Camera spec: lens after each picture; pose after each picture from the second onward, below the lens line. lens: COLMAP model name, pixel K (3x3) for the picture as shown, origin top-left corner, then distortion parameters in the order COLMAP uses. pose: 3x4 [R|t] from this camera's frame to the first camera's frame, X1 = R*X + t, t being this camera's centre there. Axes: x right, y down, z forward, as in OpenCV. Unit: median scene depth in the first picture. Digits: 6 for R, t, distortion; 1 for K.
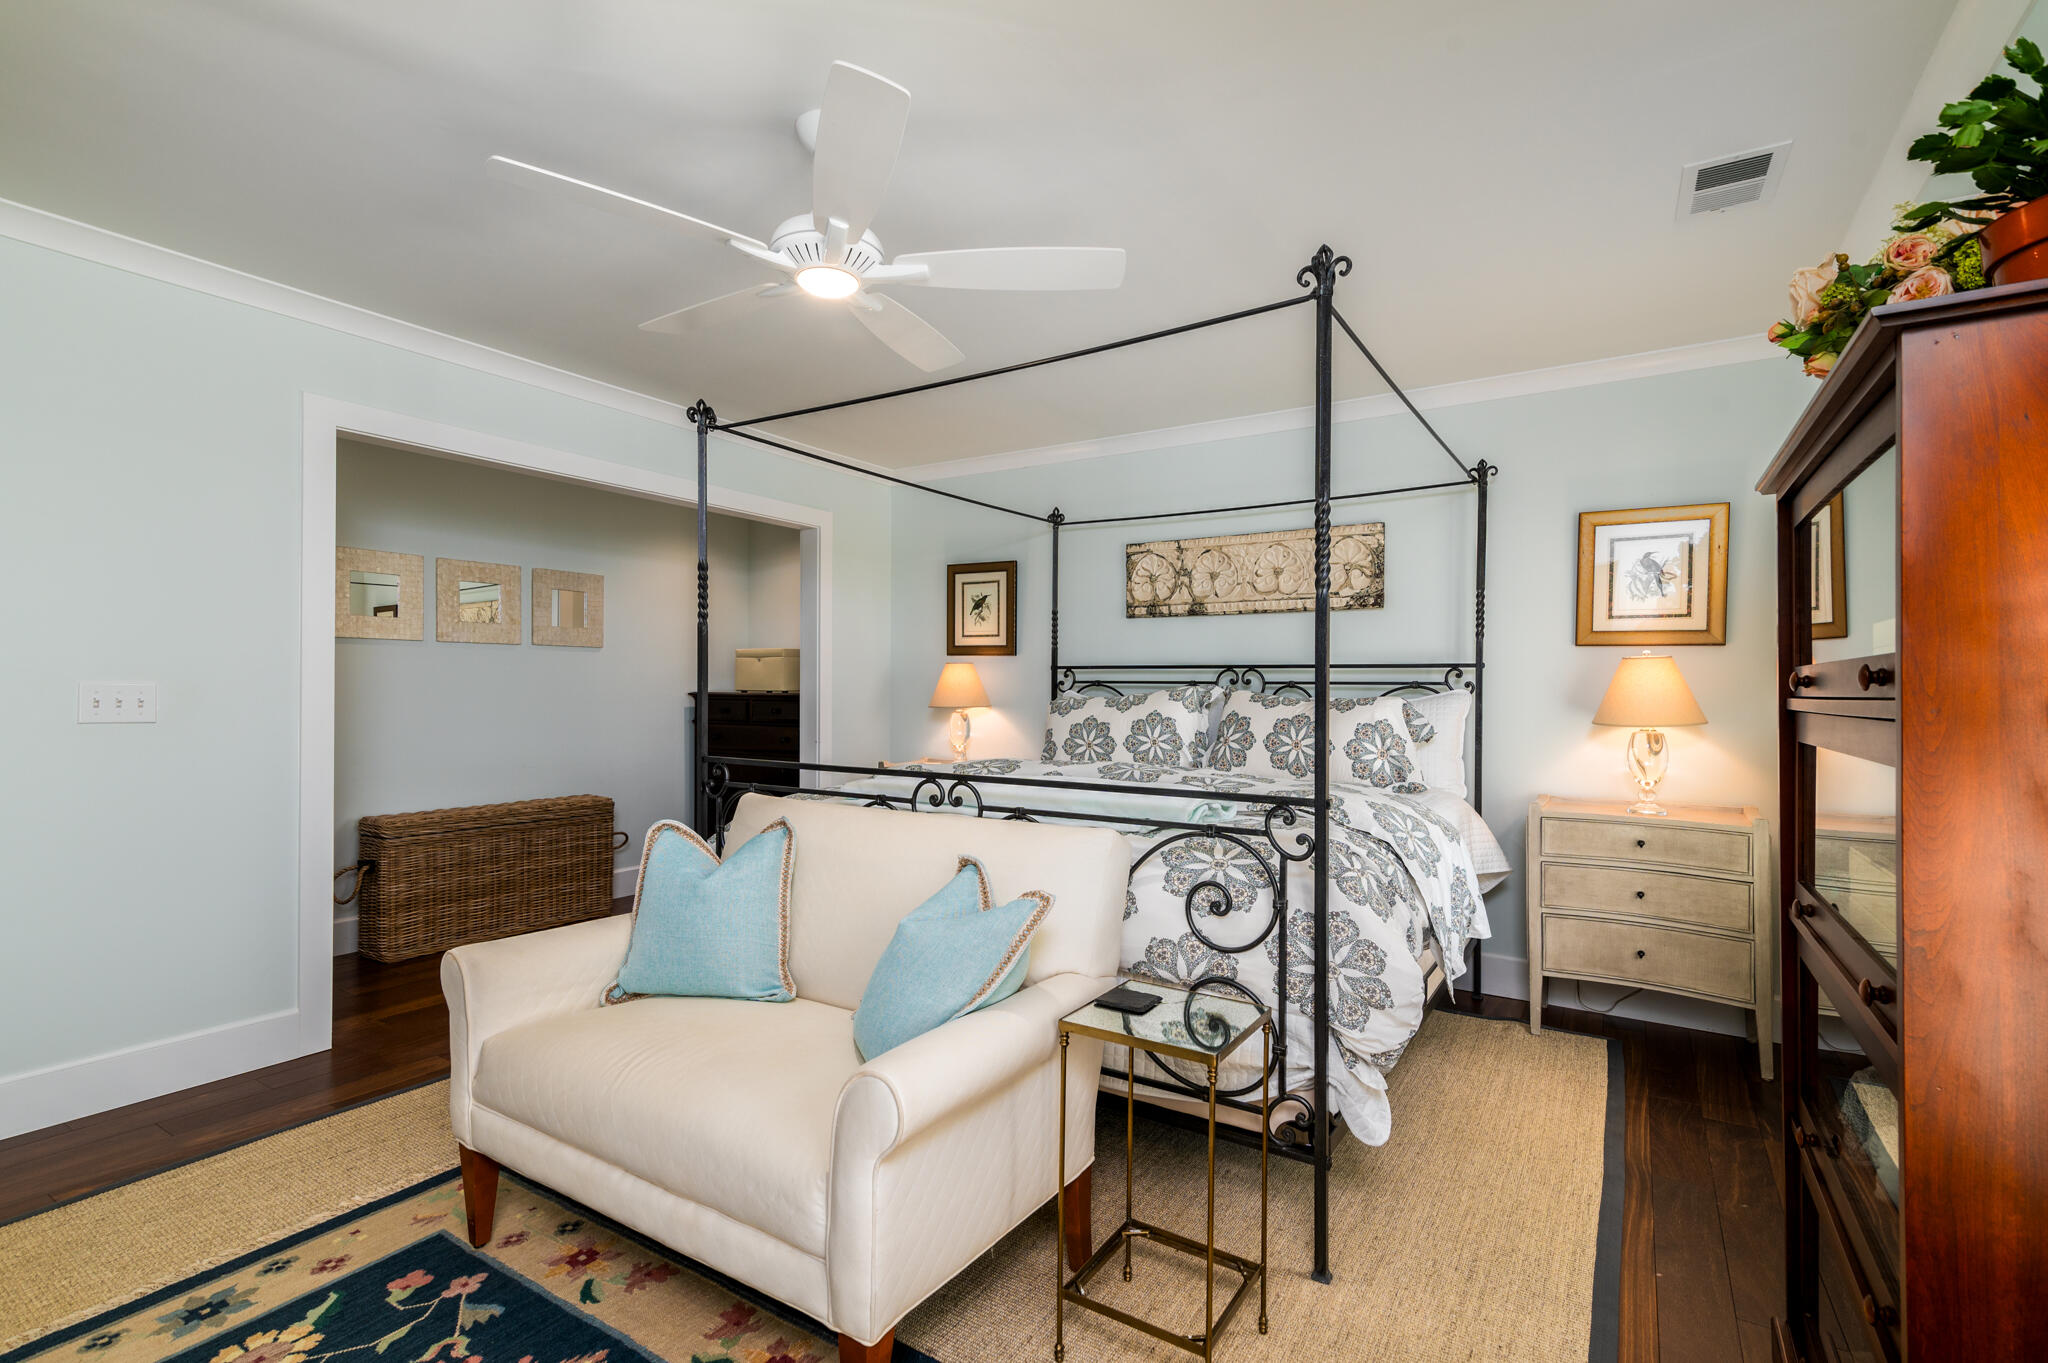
lens RADIAL K [[932.1, 0, 1023.3], [0, 932.1, 689.7], [0, 0, 1]] dist [0.004616, 0.001290]
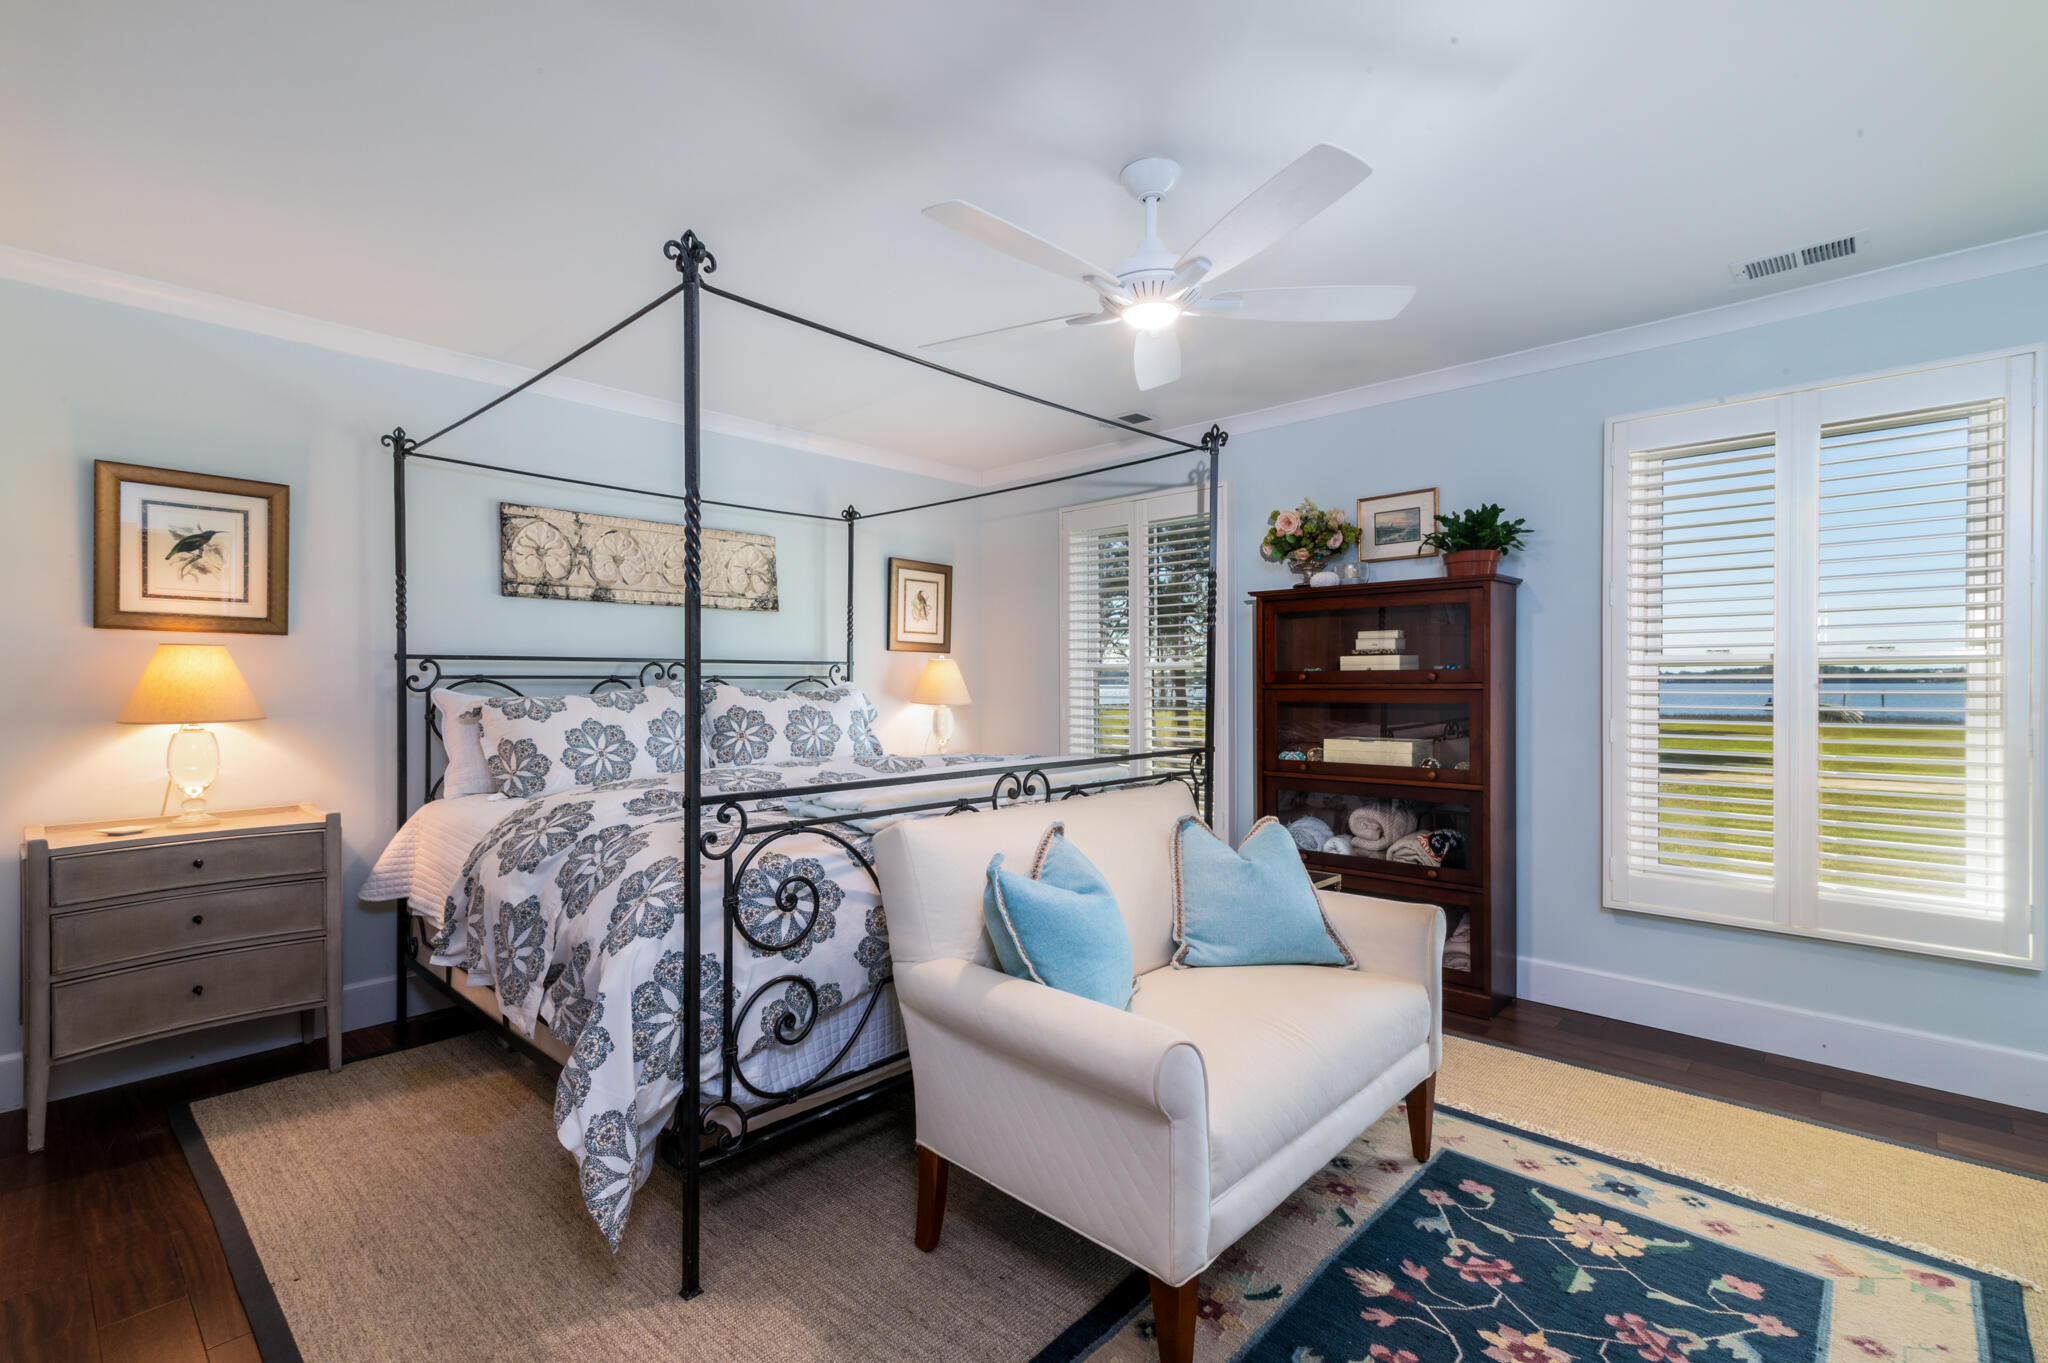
lens RADIAL K [[932.1, 0, 1024.1], [0, 932.1, 672.3], [0, 0, 1]] dist [0.004616, 0.001290]
pose [[0.173498, 0.000324, 0.984834, -0.617021], [0.006208, 0.999980, -0.001423, -0.008230], [-0.984815, 0.006360, 0.173493, 0.445048]]
